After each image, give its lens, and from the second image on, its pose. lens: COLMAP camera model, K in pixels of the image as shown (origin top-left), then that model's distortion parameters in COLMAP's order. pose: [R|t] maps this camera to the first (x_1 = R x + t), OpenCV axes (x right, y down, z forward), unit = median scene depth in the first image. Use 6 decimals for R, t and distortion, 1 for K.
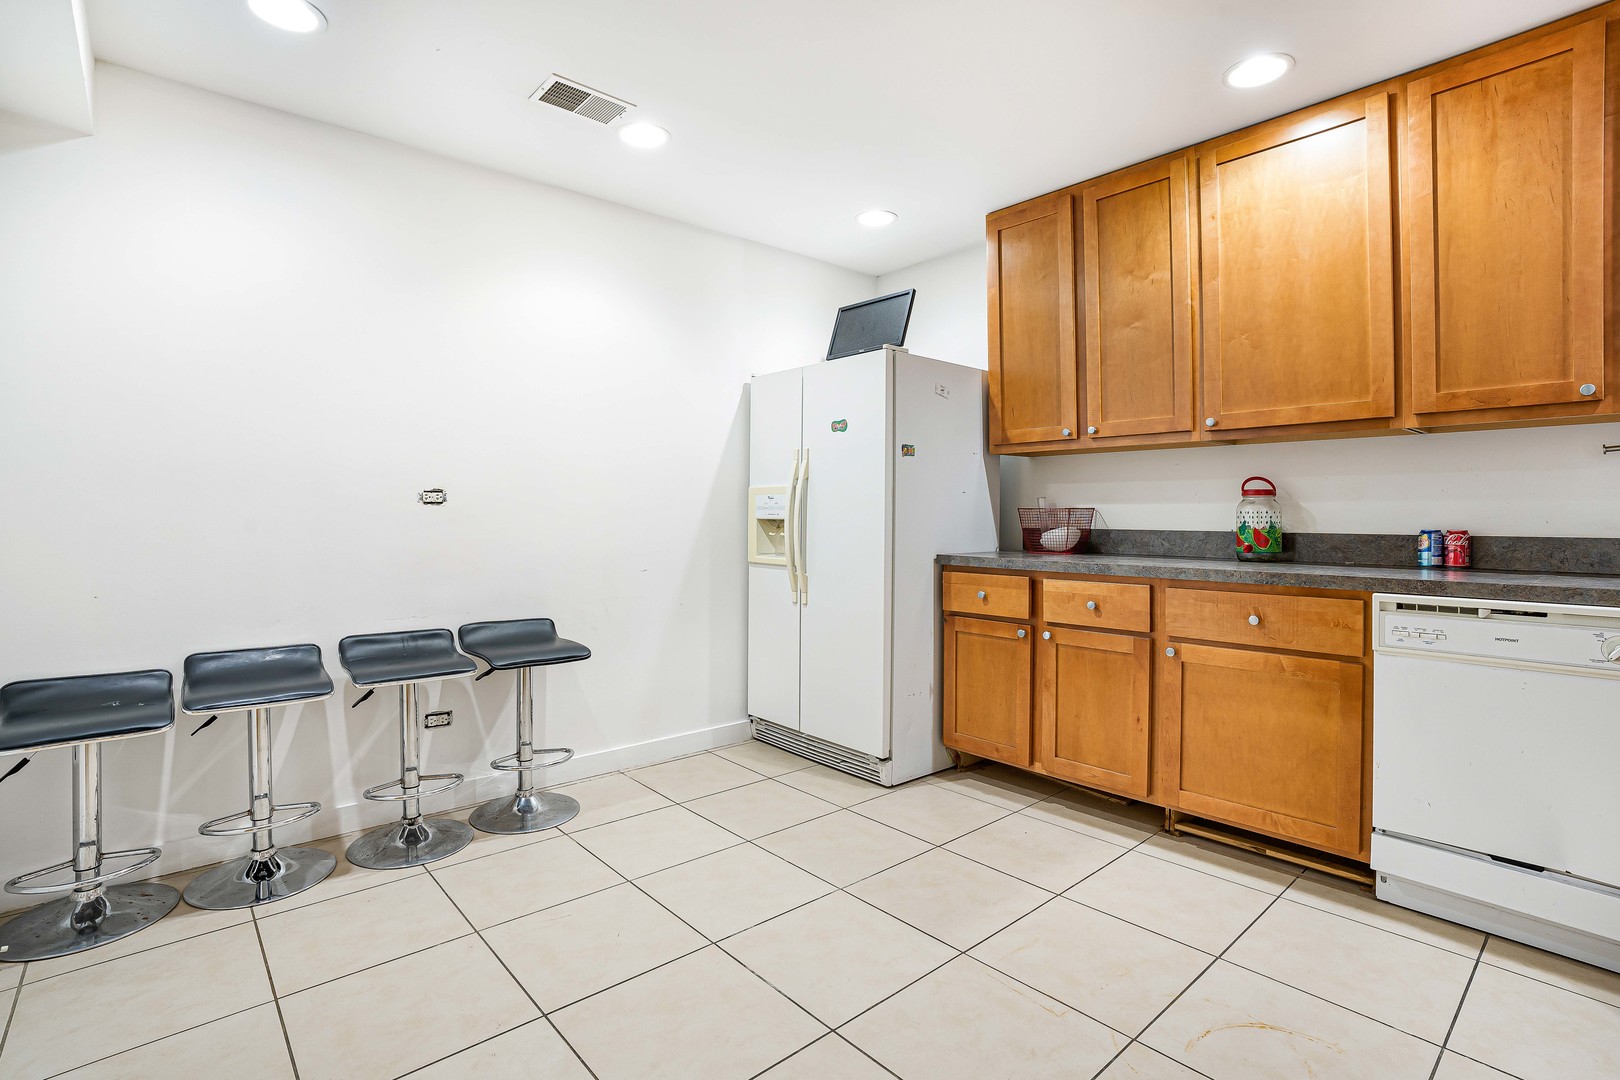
lens RADIAL K [[740.3, 0, 806.5], [0, 740.3, 513.3], [0, 0, 1]] dist [-0.000599, 0.014693]
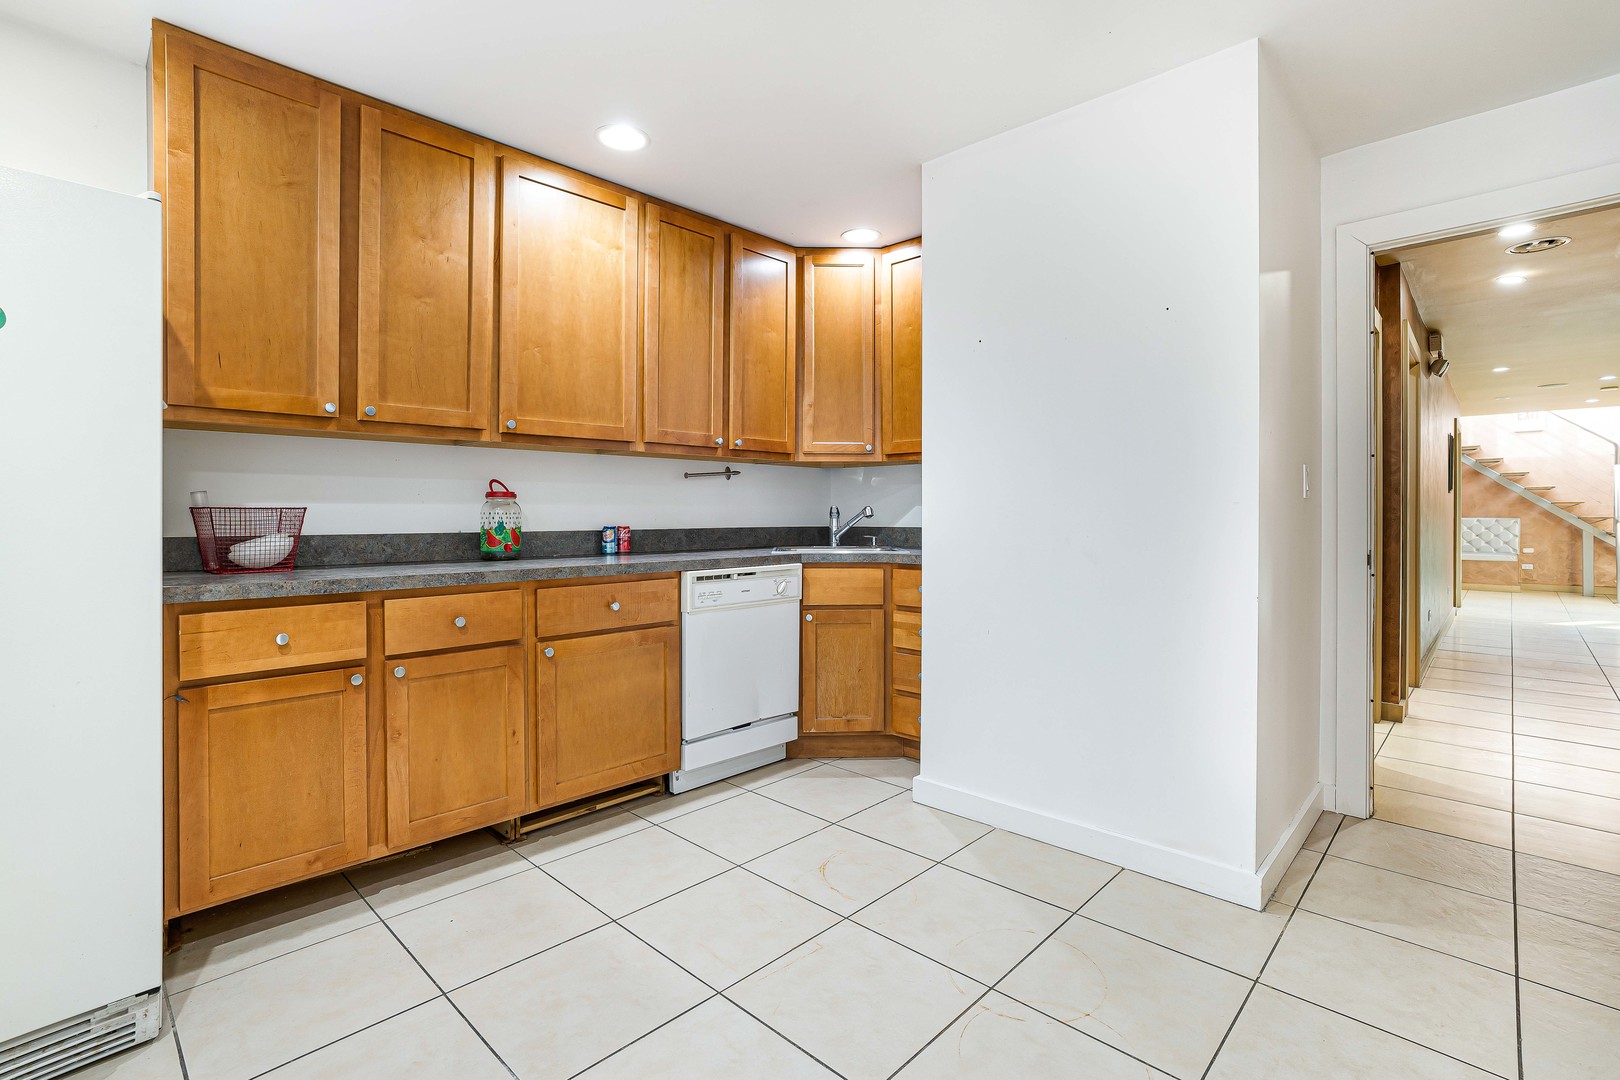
lens RADIAL K [[740.3, 0, 806.5], [0, 740.3, 513.3], [0, 0, 1]] dist [-0.000599, 0.014693]
pose [[0.003207, -0.000560, 0.999995, -0.484191], [0.001938, 0.999998, 0.000554, -0.001203], [-0.999993, 0.001937, 0.003208, 0.611333]]
